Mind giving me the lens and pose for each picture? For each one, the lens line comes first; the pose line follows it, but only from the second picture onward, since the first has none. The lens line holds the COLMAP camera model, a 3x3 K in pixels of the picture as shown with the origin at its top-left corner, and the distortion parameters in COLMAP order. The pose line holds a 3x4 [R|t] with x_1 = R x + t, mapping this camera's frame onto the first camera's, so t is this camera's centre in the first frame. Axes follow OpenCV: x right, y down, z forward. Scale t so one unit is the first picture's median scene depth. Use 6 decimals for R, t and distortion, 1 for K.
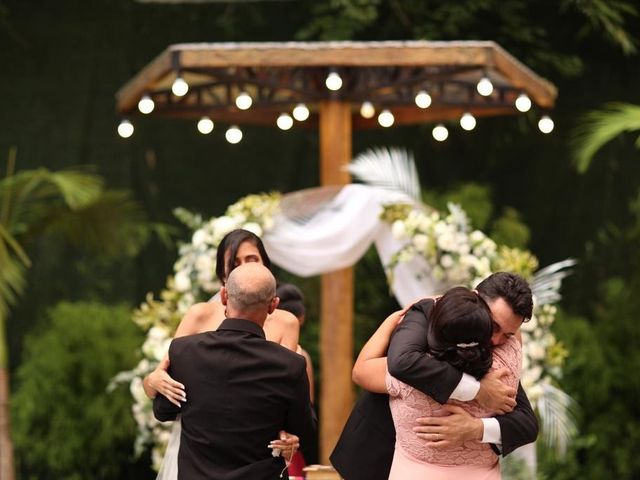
lens RADIAL K [[1794.1, 0, 320.0], [0, 1794.1, 240.0], [0, 0, 1]] dist [-0.035977, -0.444104]
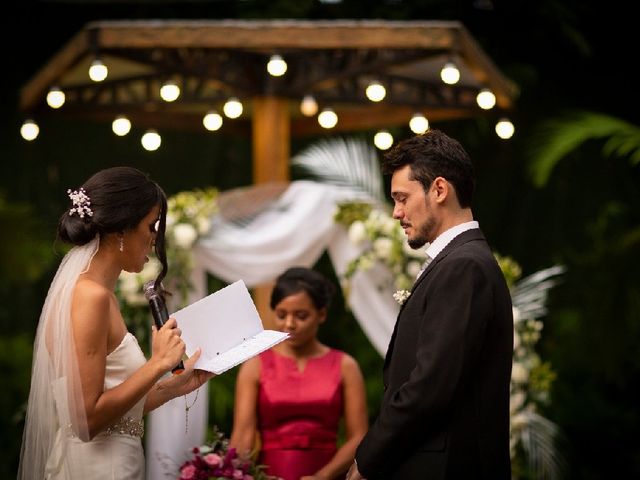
lens RADIAL K [[1794.1, 0, 320.0], [0, 1794.1, 240.0], [0, 0, 1]] dist [-0.035977, -0.444104]
pose [[0.997876, 0.003668, 0.065031, -0.028918], [-0.001407, 0.999394, -0.034776, 0.027122], [-0.065119, 0.034611, 0.997277, 0.145869]]
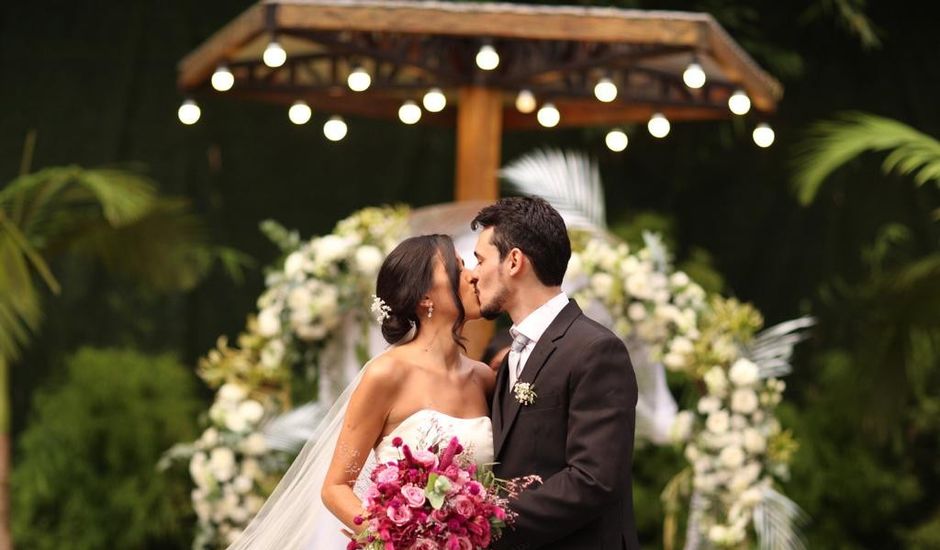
lens RADIAL K [[2339.4, 0, 468.8], [0, 2339.4, 327.5], [0, 0, 1]] dist [-0.054544, -0.502609]
pose [[0.998388, 0.047040, 0.031747, -0.025997], [-0.047527, 0.998761, 0.014750, 0.007199], [-0.031014, -0.016235, 0.999387, 0.057420]]
